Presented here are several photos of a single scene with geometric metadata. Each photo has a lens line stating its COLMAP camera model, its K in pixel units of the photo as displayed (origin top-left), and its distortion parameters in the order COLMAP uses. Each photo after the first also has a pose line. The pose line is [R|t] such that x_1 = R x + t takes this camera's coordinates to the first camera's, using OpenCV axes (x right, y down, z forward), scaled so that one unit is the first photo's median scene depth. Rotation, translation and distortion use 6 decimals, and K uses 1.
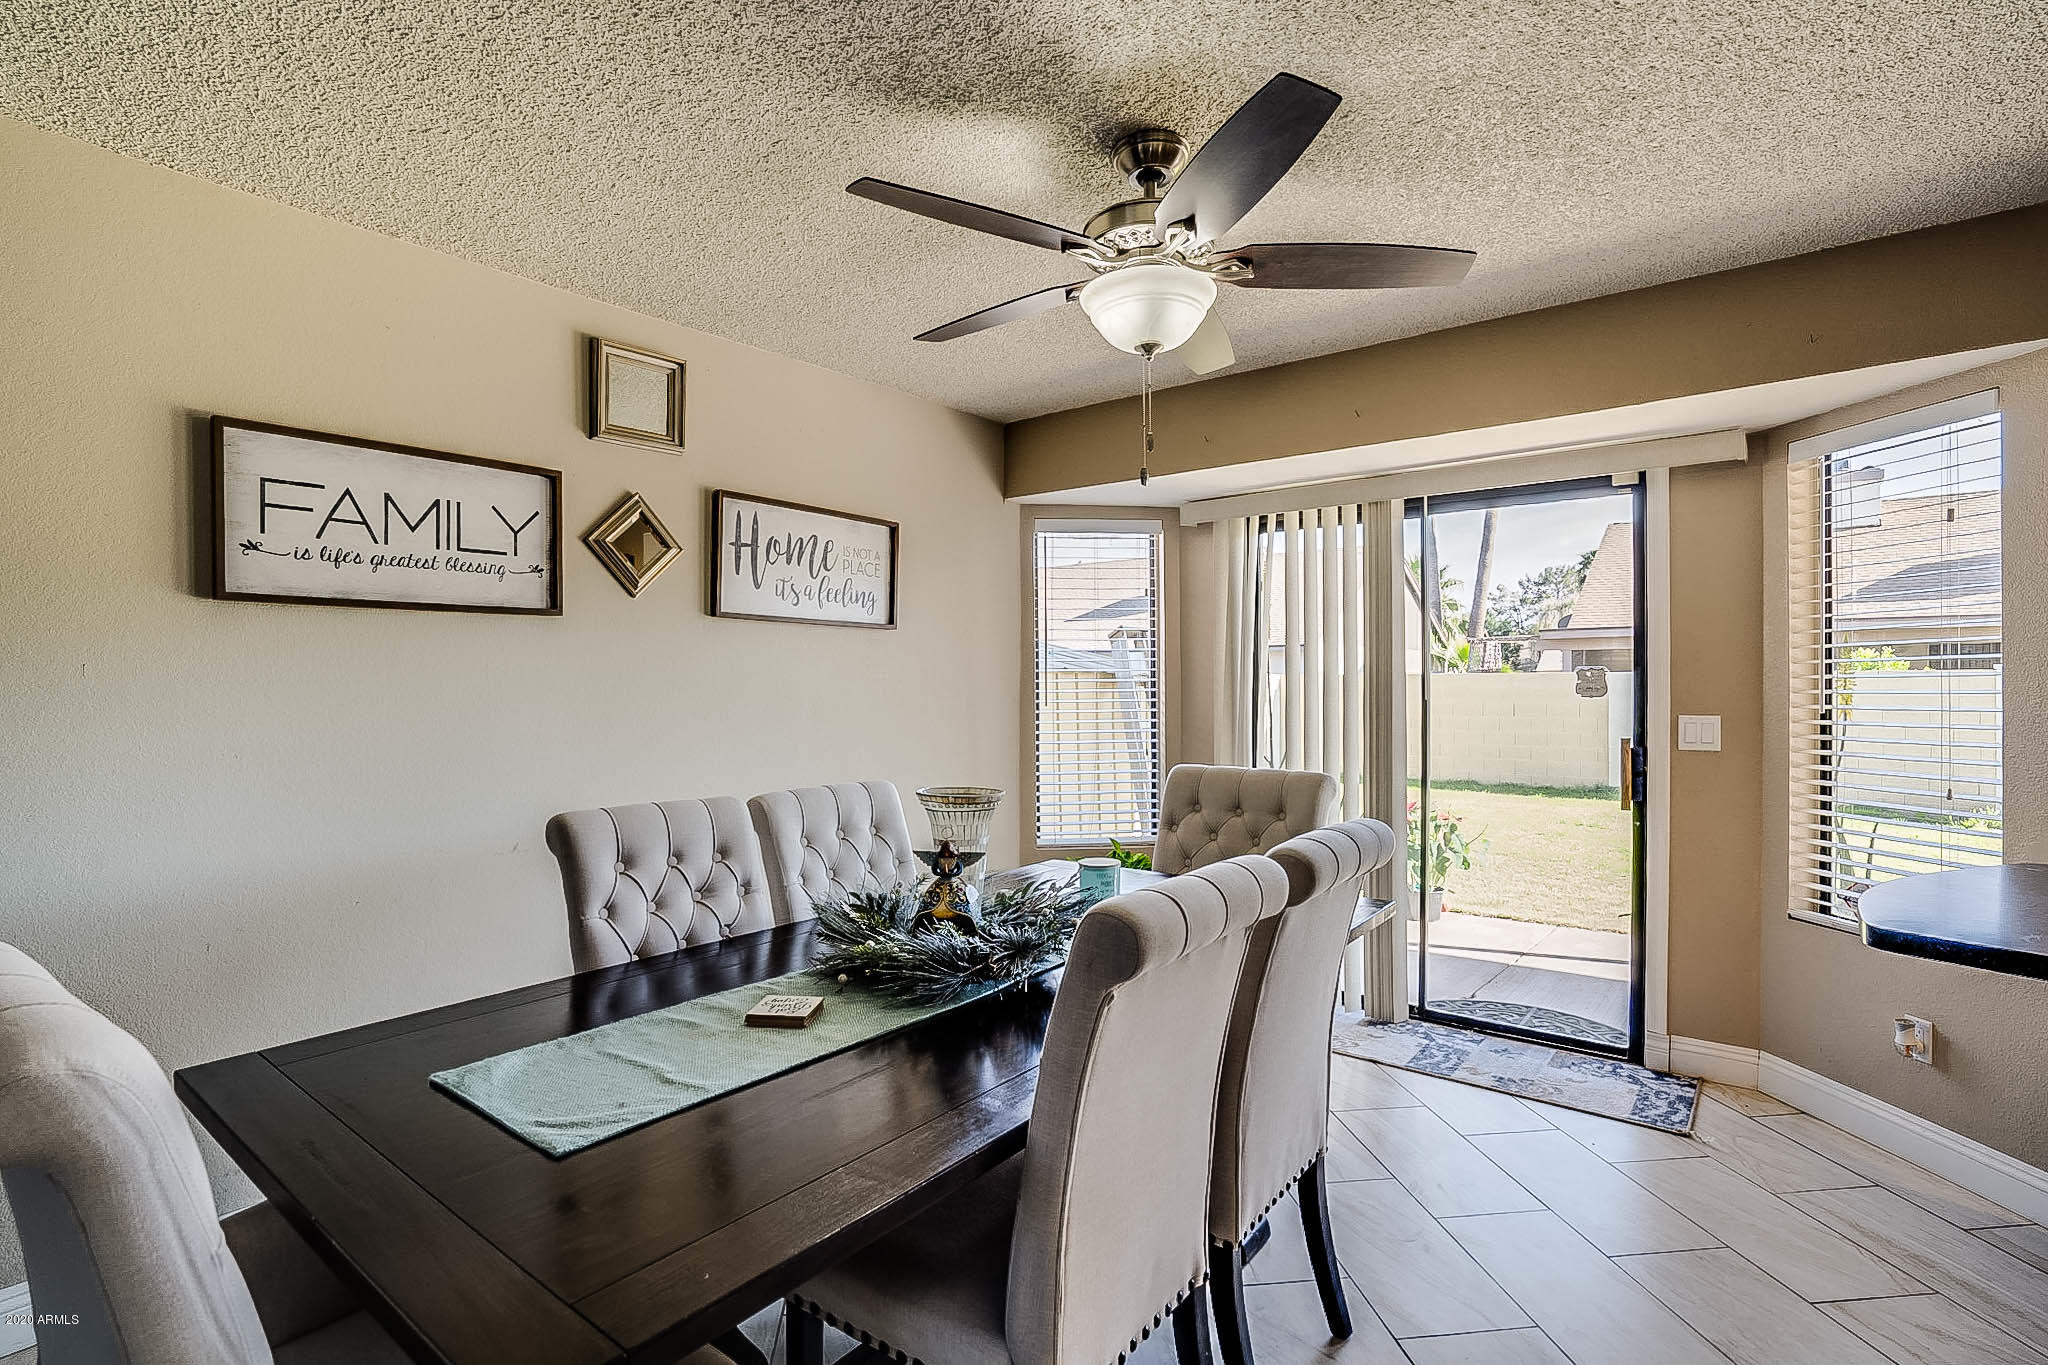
lens RADIAL K [[950.1, 0, 1019.2], [0, 950.1, 680.0], [0, 0, 1]] dist [-0.037350, 0.011292]
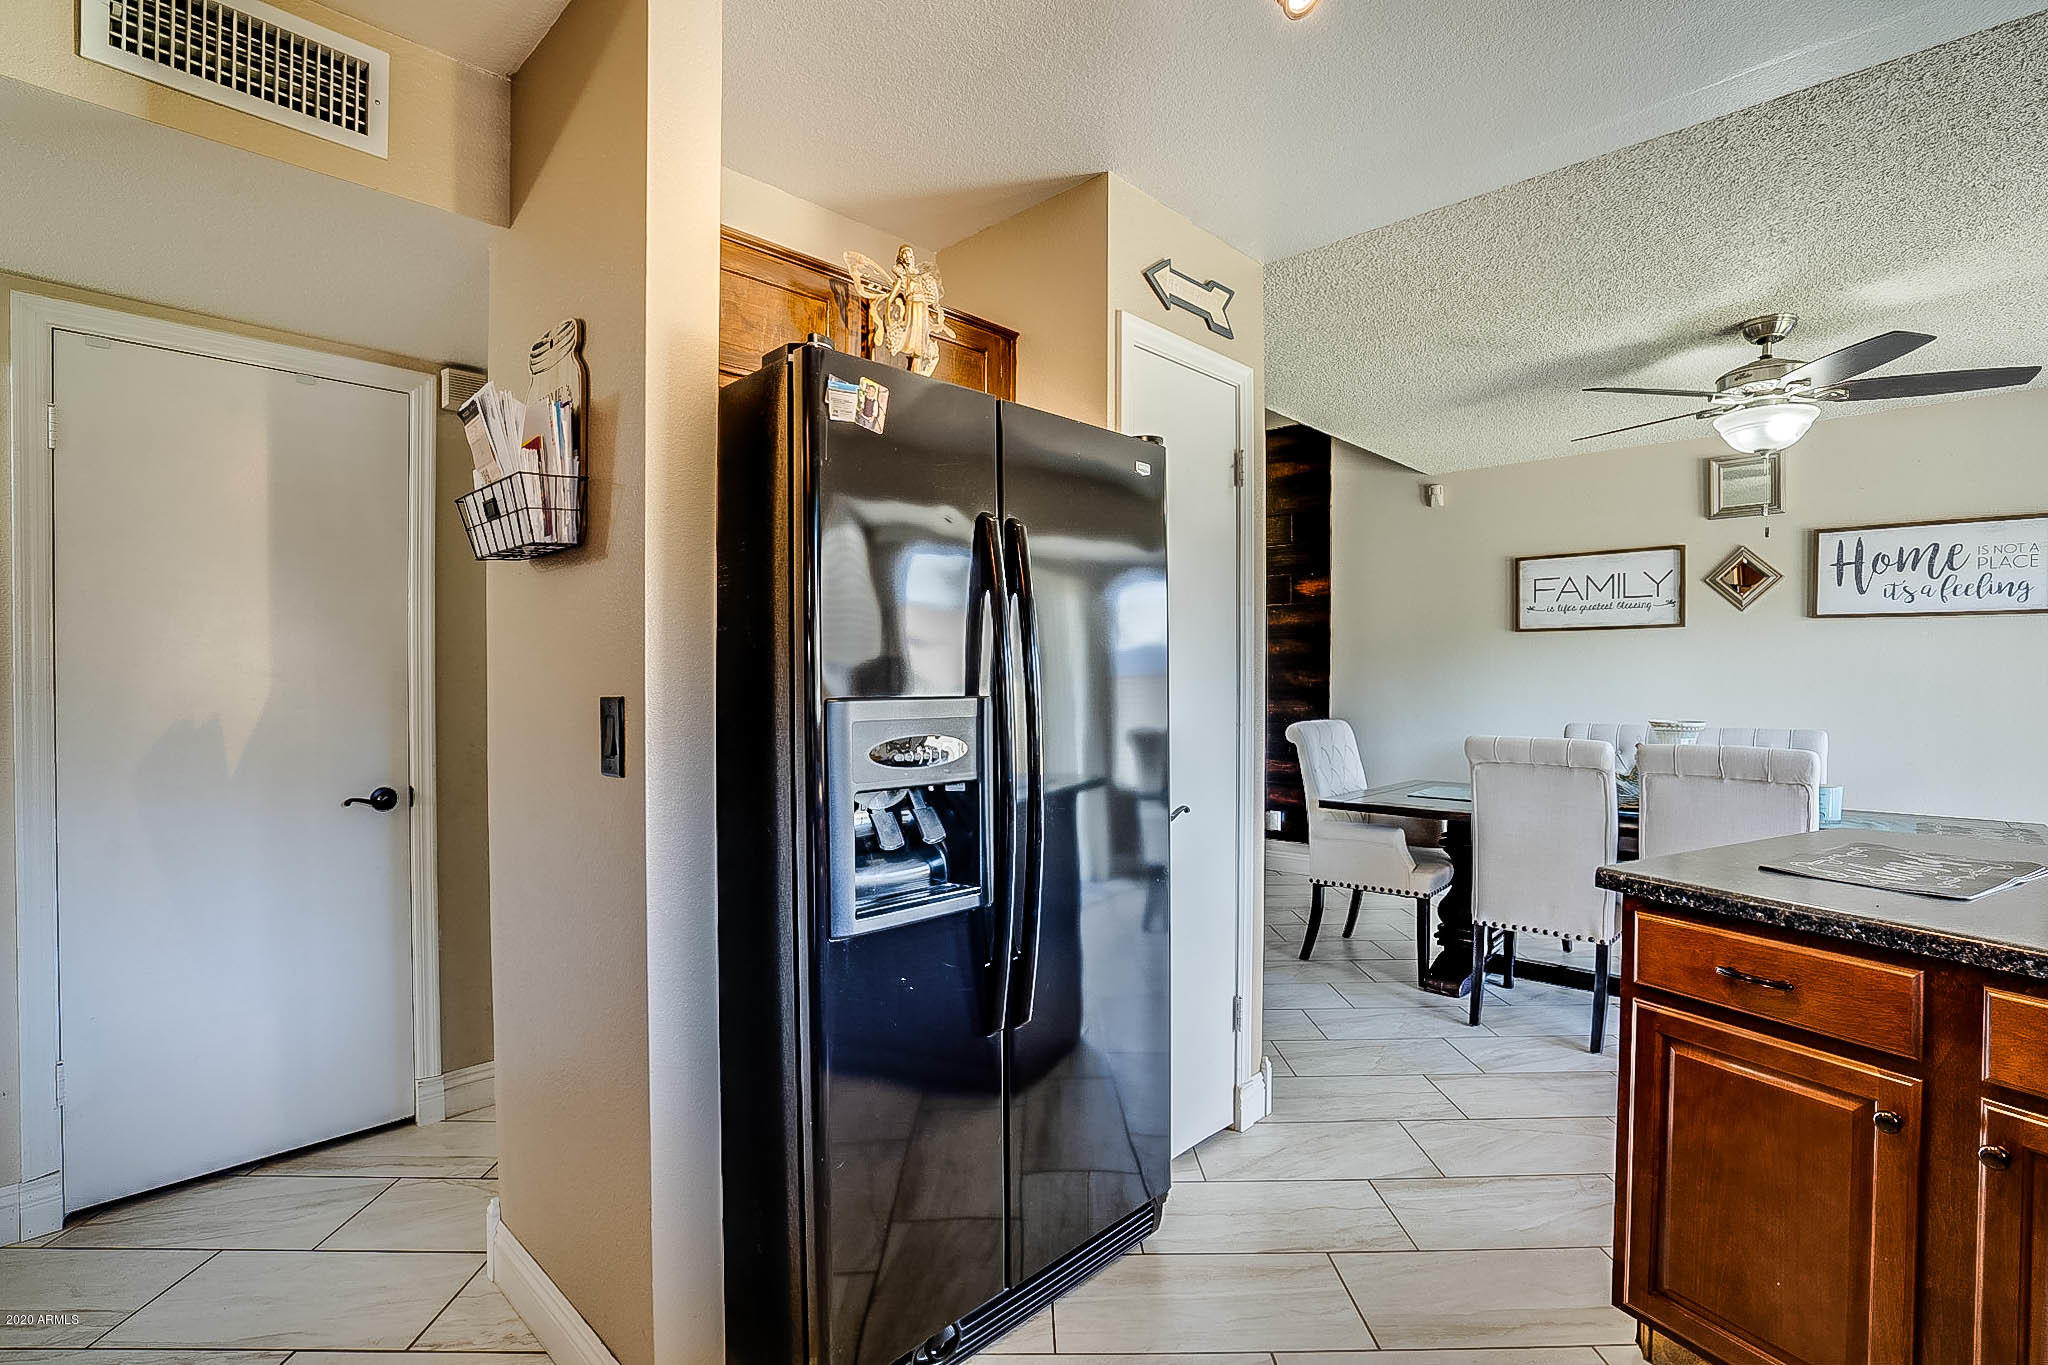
lens RADIAL K [[950.1, 0, 1015.1], [0, 950.1, 686.1], [0, 0, 1]] dist [-0.037350, 0.011292]
pose [[-0.072093, 0.006190, -0.997379, 1.176814], [-0.004511, 0.999968, 0.006532, 0.031461], [0.997388, 0.004970, -0.072063, -0.101391]]
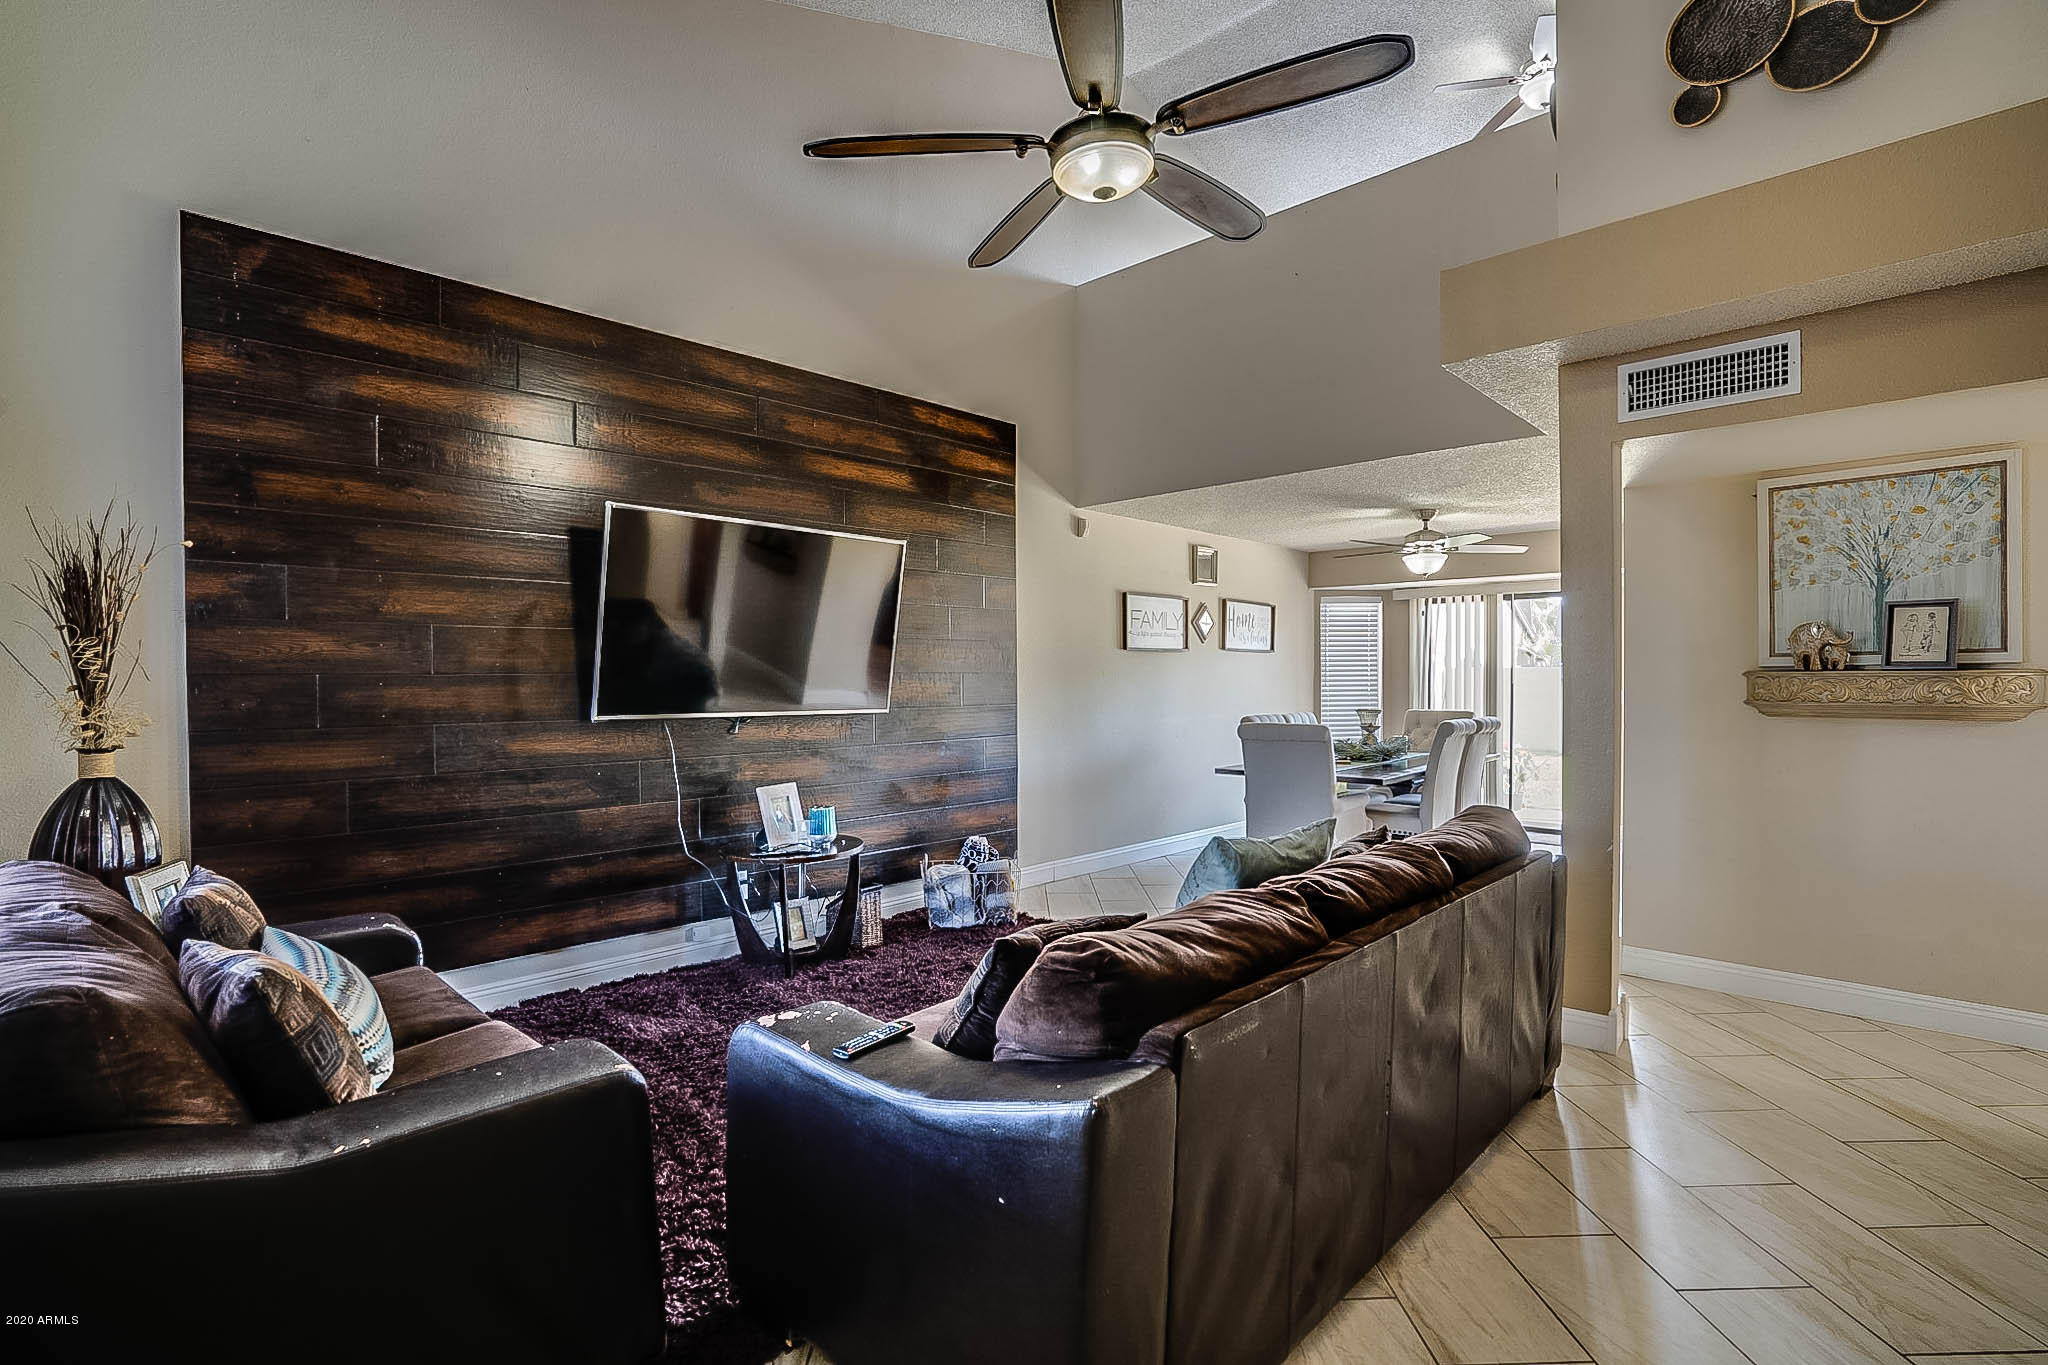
lens RADIAL K [[950.1, 0, 1025.8], [0, 950.1, 676.7], [0, 0, 1]] dist [-0.037350, 0.011292]
pose [[0.997351, -0.000046, -0.072734, -0.675479], [0.000280, 0.999995, 0.003205, -0.001357], [0.072733, -0.003217, 0.997346, -1.585315]]
